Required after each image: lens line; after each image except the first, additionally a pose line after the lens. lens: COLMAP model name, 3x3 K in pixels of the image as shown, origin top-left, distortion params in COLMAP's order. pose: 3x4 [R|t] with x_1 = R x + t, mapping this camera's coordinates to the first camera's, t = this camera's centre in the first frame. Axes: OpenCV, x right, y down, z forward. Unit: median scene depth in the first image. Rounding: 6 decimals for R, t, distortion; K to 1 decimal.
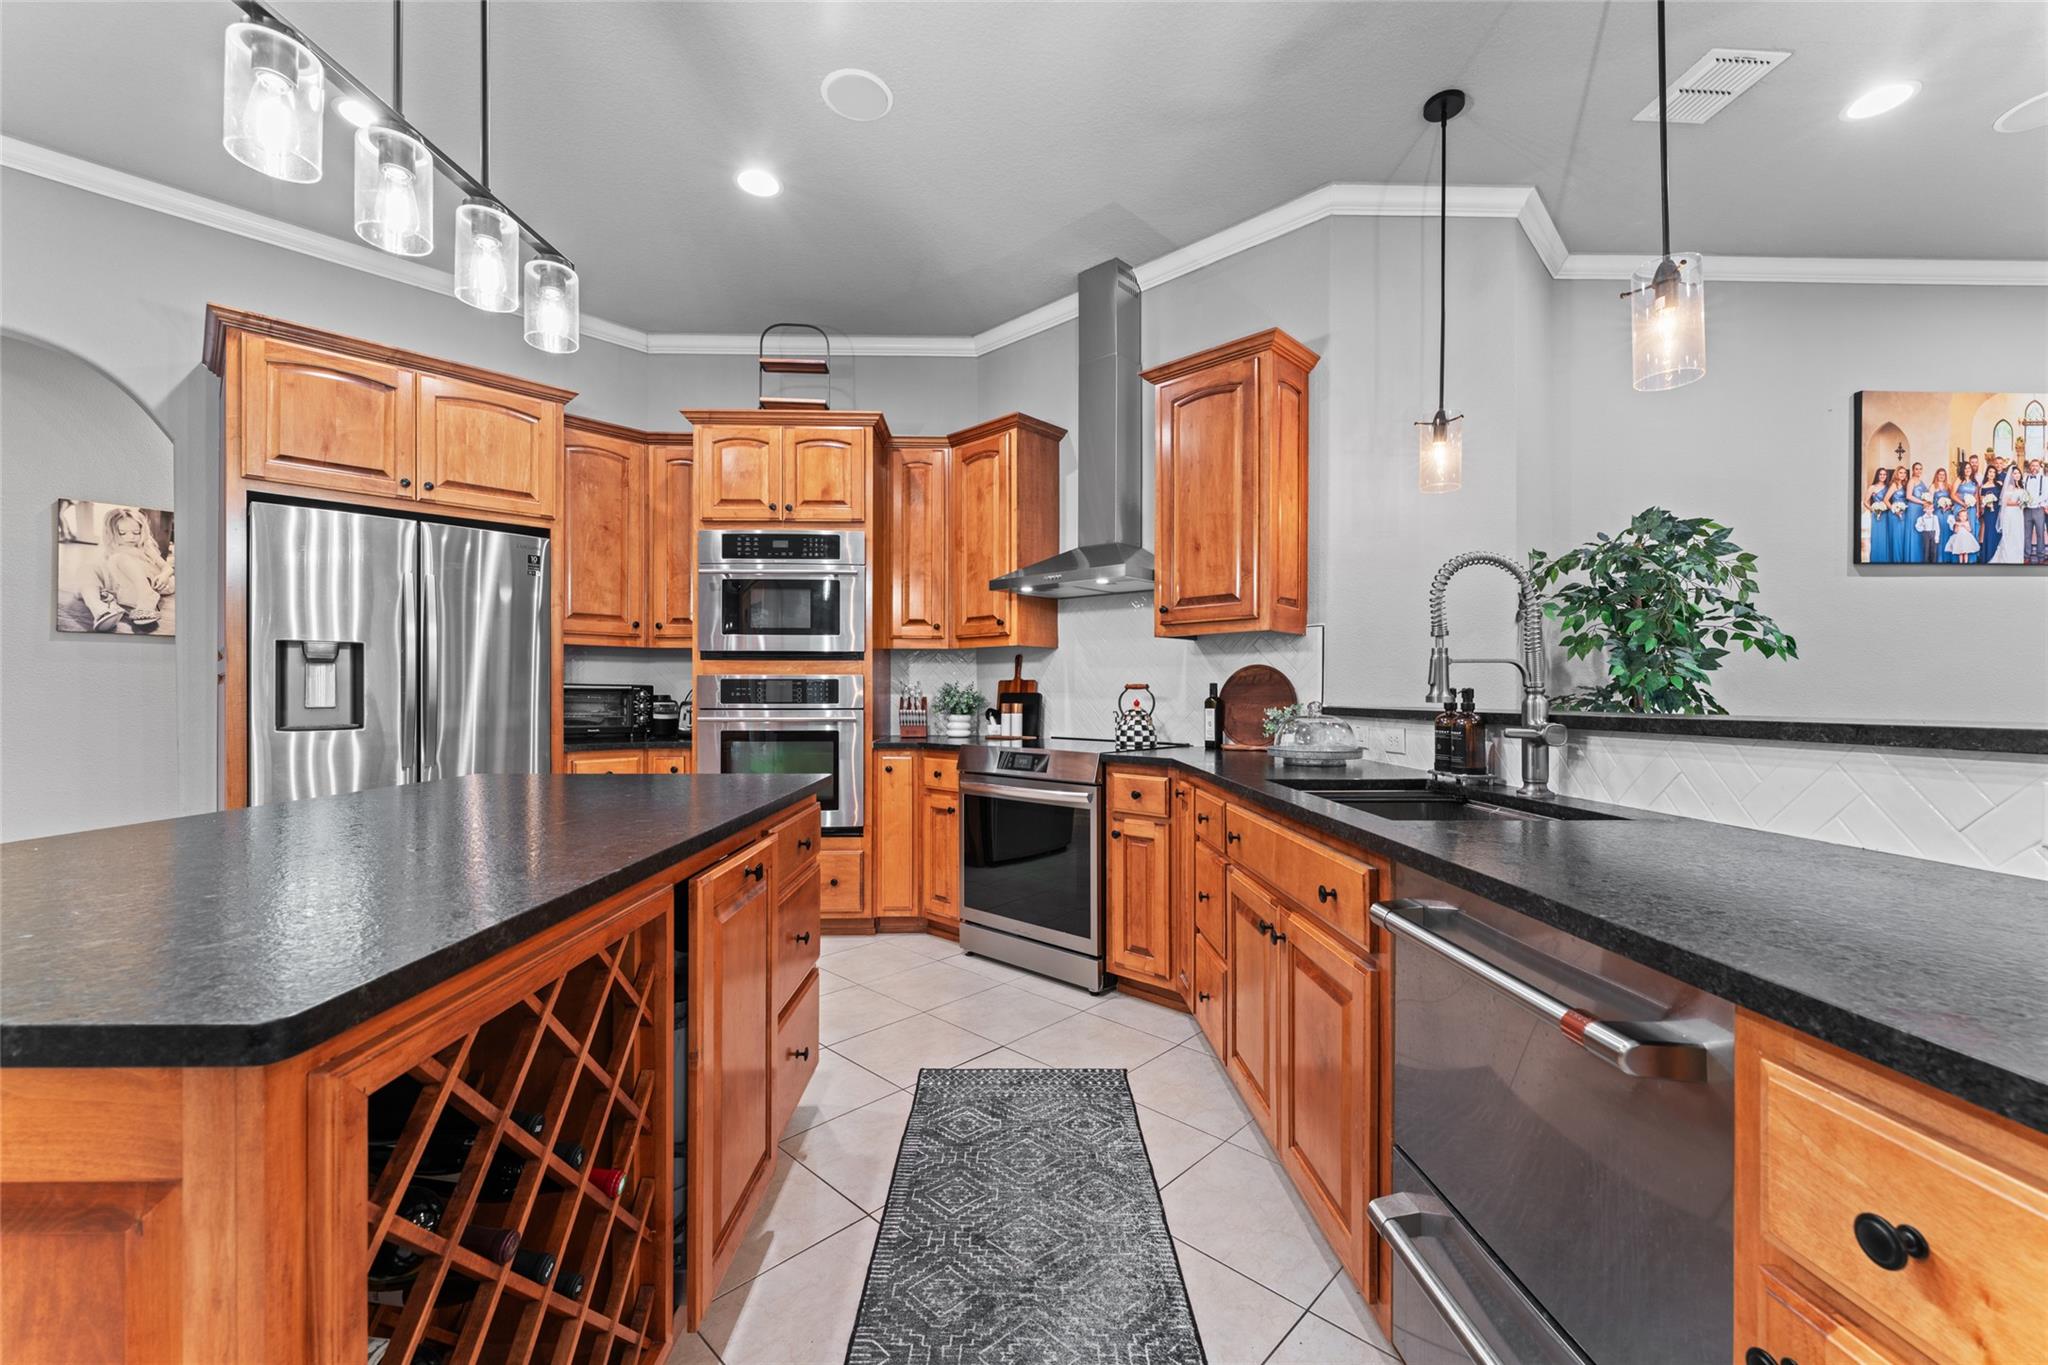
lens RADIAL K [[813.5, 0, 1022.5], [0, 813.5, 691.6], [0, 0, 1]] dist [-0.001803, -0.000101]
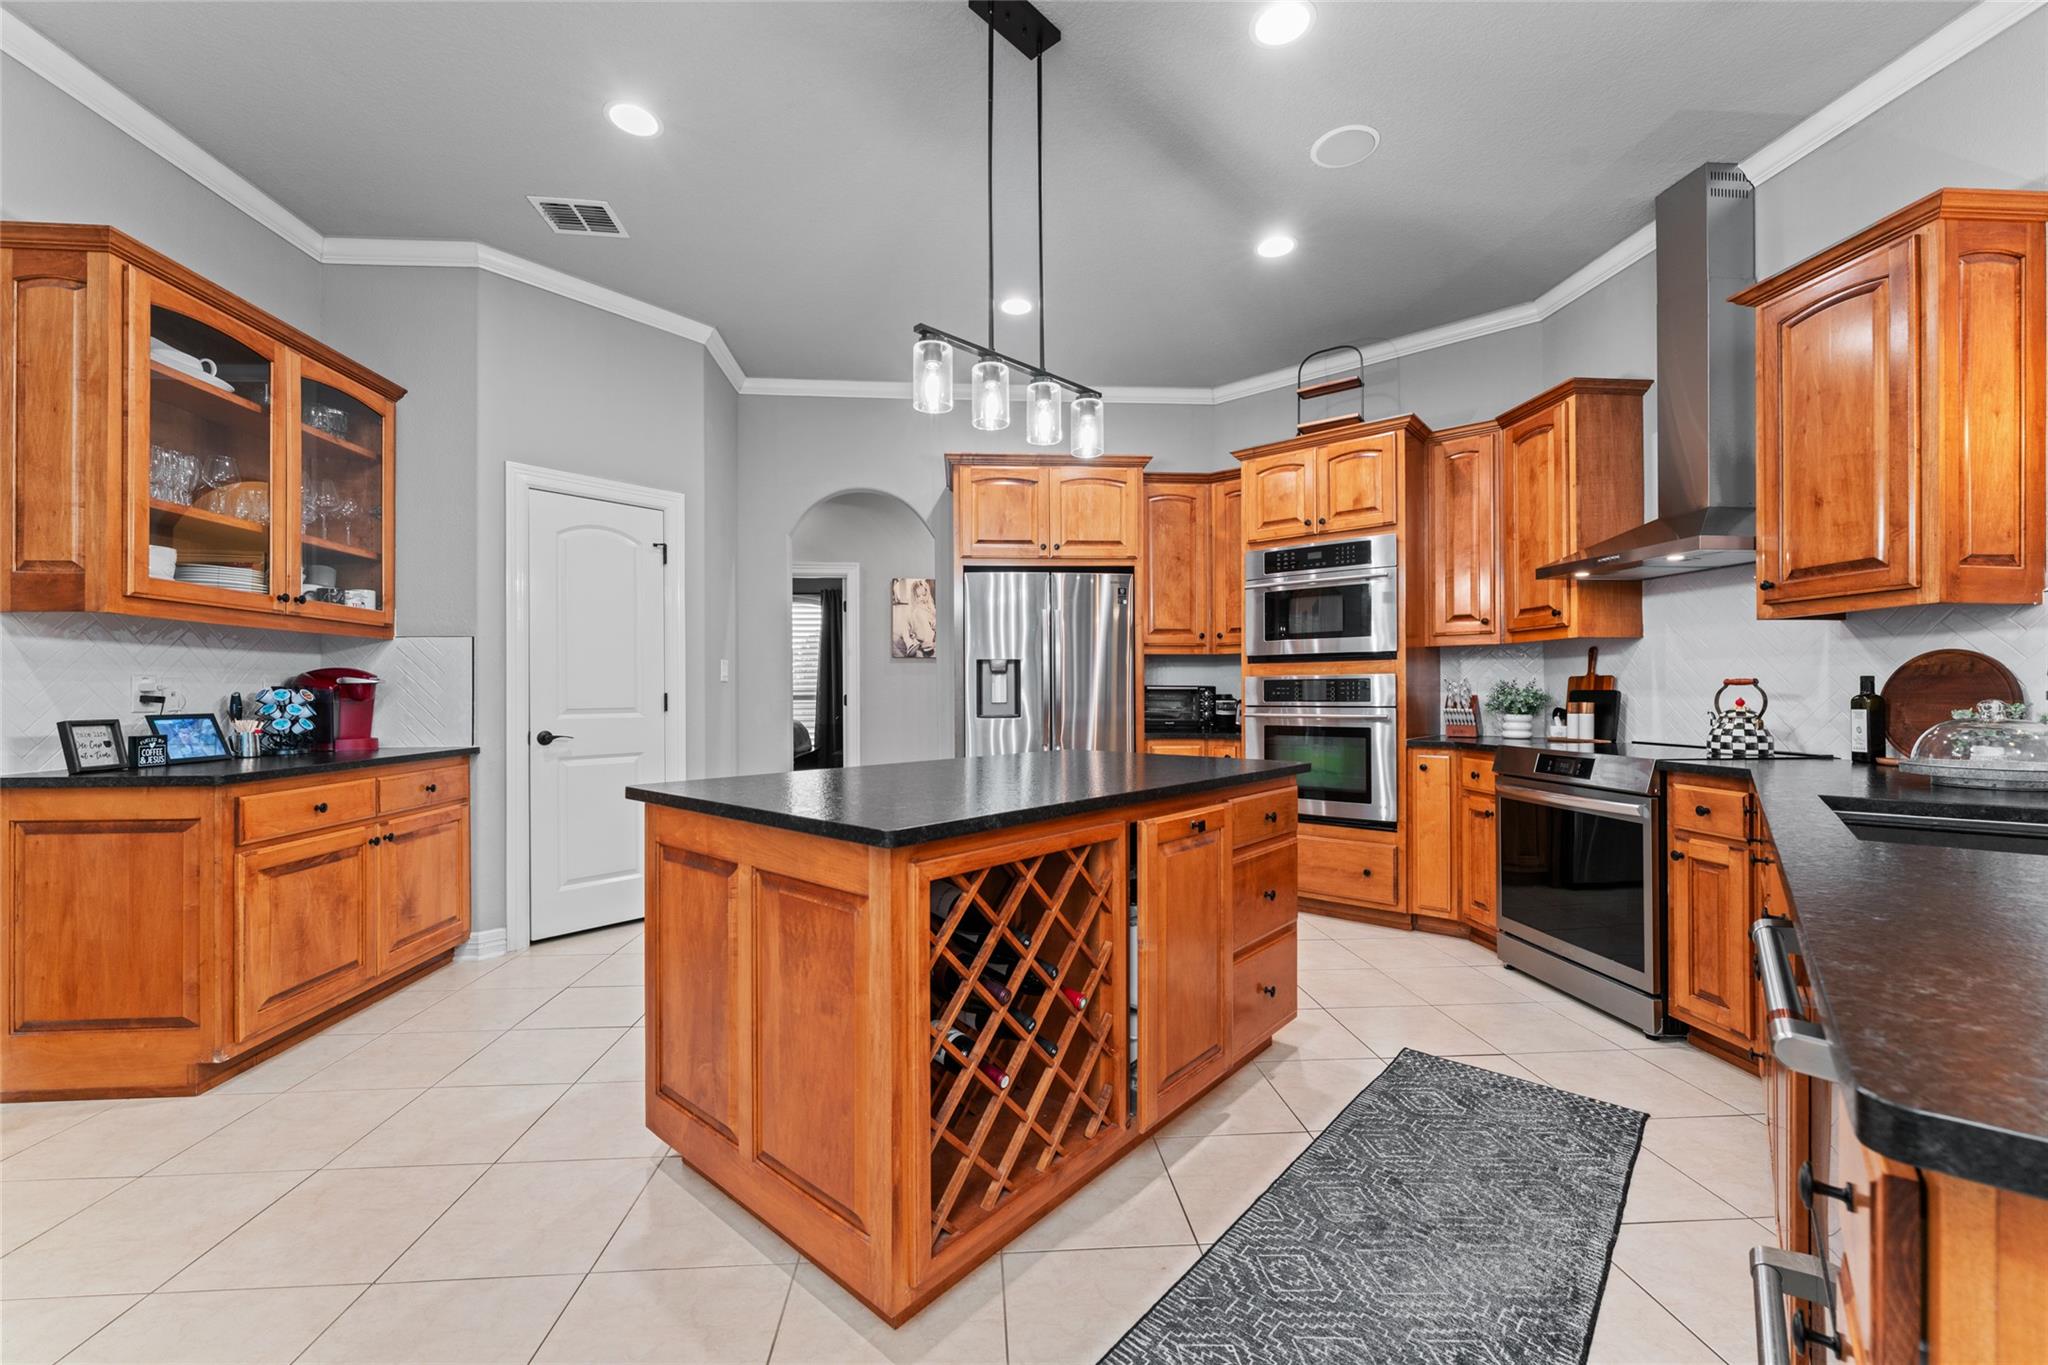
lens RADIAL K [[813.5, 0, 1022.5], [0, 813.5, 691.6], [0, 0, 1]] dist [-0.001803, -0.000101]
pose [[0.742583, -0.005448, -0.669732, 0.146788], [0.006062, 0.999981, -0.001414, 0.000422], [0.669726, -0.003010, 0.742602, -0.077150]]
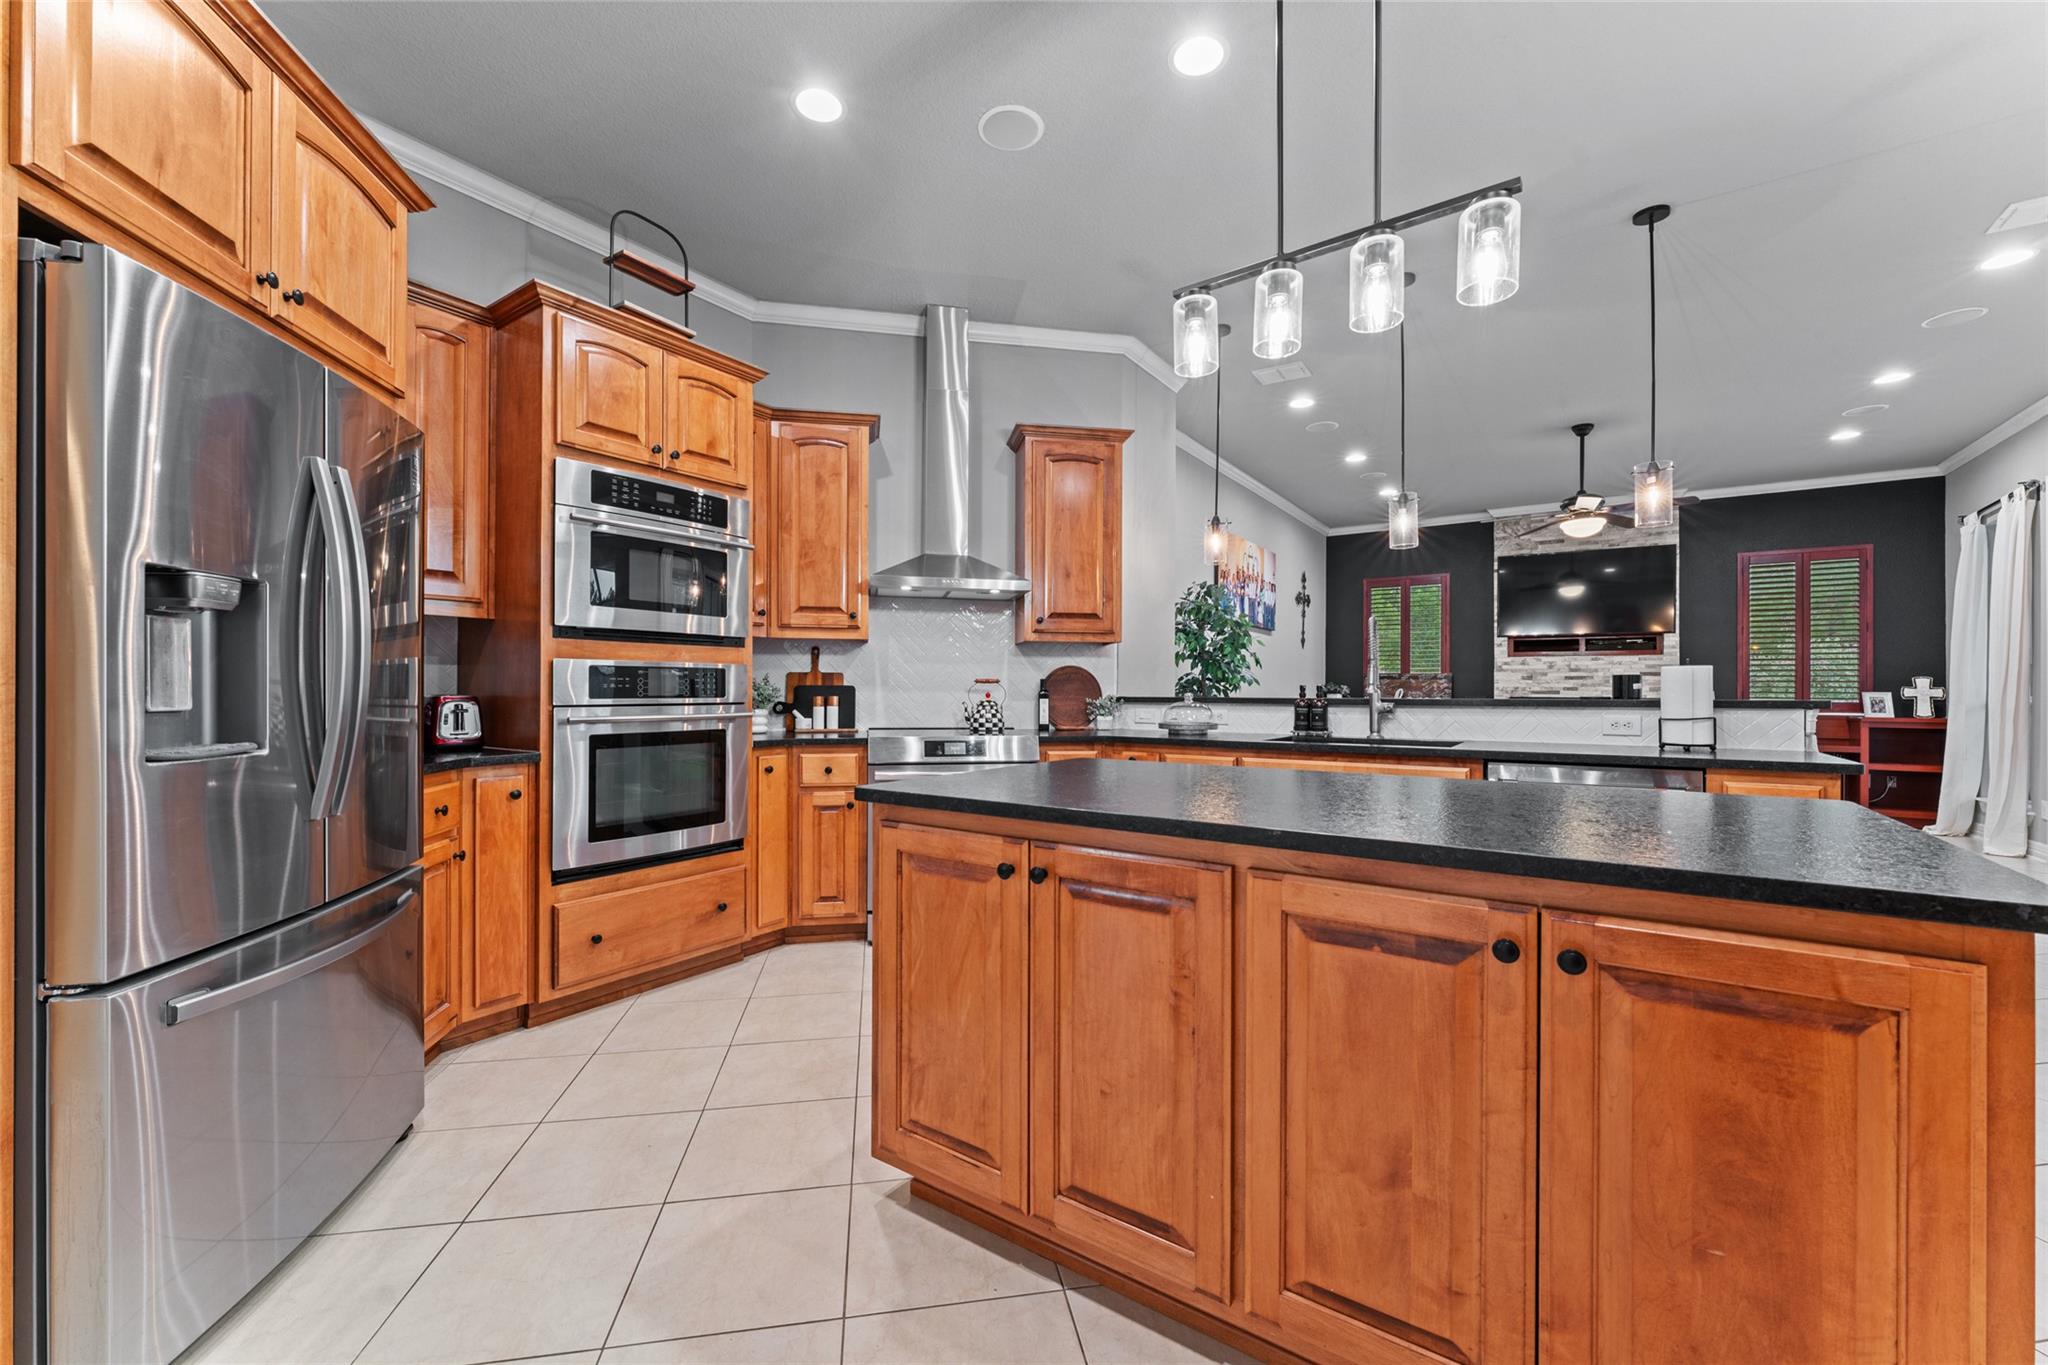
lens RADIAL K [[815.2, 0, 1024.0], [0, 815.2, 682.5], [0, 0, 1]] dist [0.000104, 0.000080]
pose [[0.584657, 0.006993, 0.811250, -0.767075], [-0.006029, 0.999973, -0.004275, 0.000799], [-0.811258, -0.002391, 0.584683, 0.255857]]
